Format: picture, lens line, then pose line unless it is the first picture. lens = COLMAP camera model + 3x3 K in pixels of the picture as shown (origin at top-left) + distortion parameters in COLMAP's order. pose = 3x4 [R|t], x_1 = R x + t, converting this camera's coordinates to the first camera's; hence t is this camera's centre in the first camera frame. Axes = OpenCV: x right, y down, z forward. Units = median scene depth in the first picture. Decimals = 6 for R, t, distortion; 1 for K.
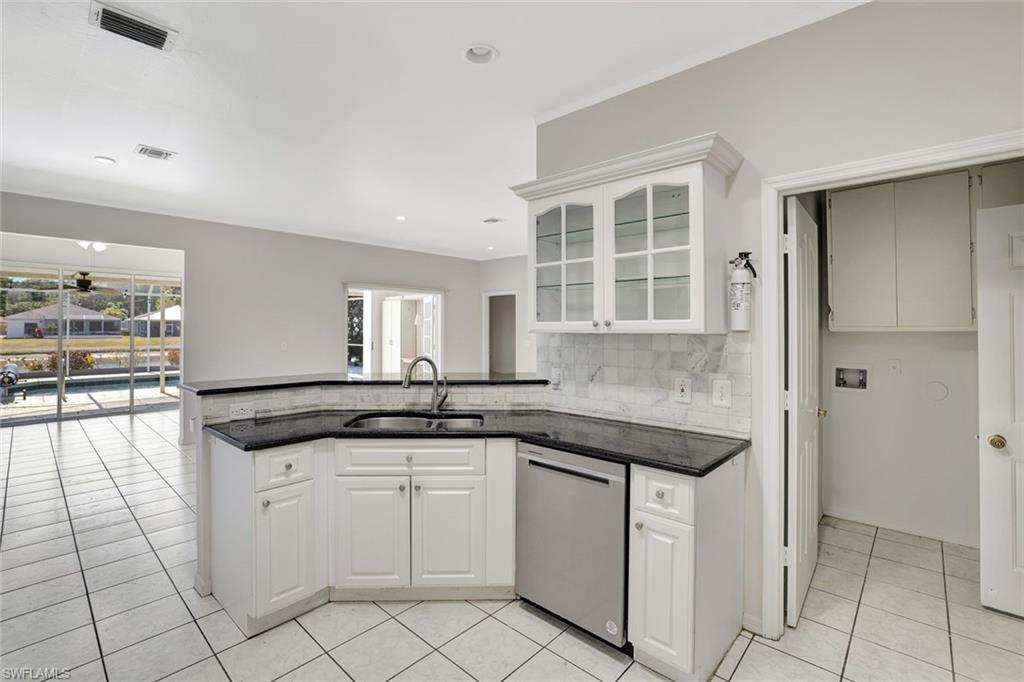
lens RADIAL K [[456.0, 0, 509.3], [0, 456.0, 335.7], [0, 0, 1]] dist [-0.001654, -0.000461]
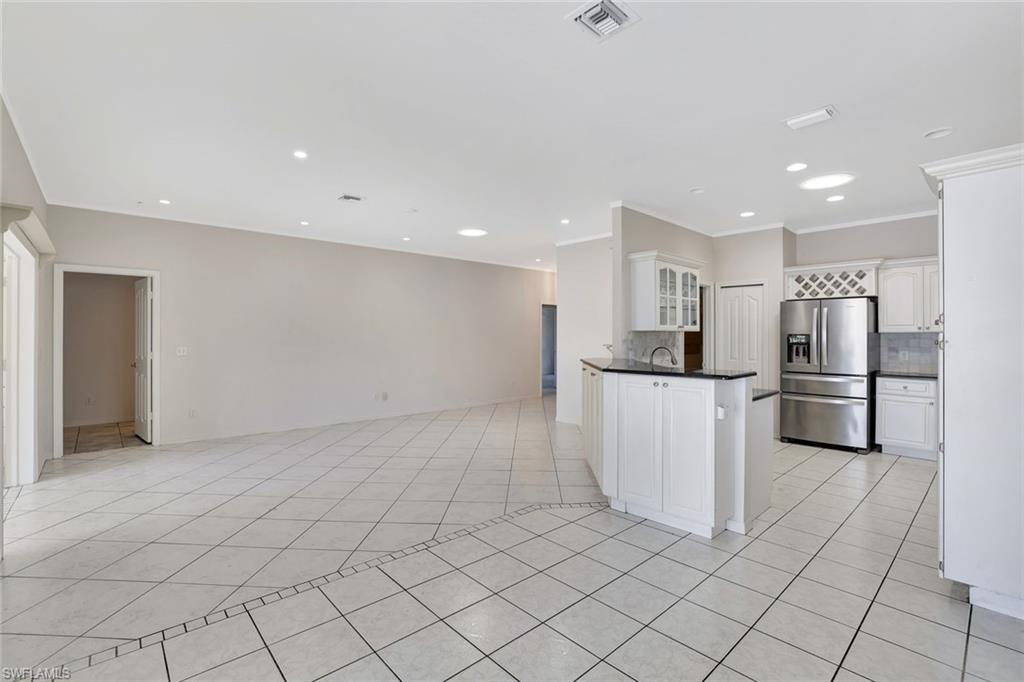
lens RADIAL K [[456.0, 0, 509.3], [0, 456.0, 335.7], [0, 0, 1]] dist [-0.001654, -0.000461]
pose [[0.096266, 0.002340, 0.995353, -1.930774], [0.016615, 0.999854, -0.003958, 0.011998], [-0.995217, 0.016919, 0.096213, 1.479365]]
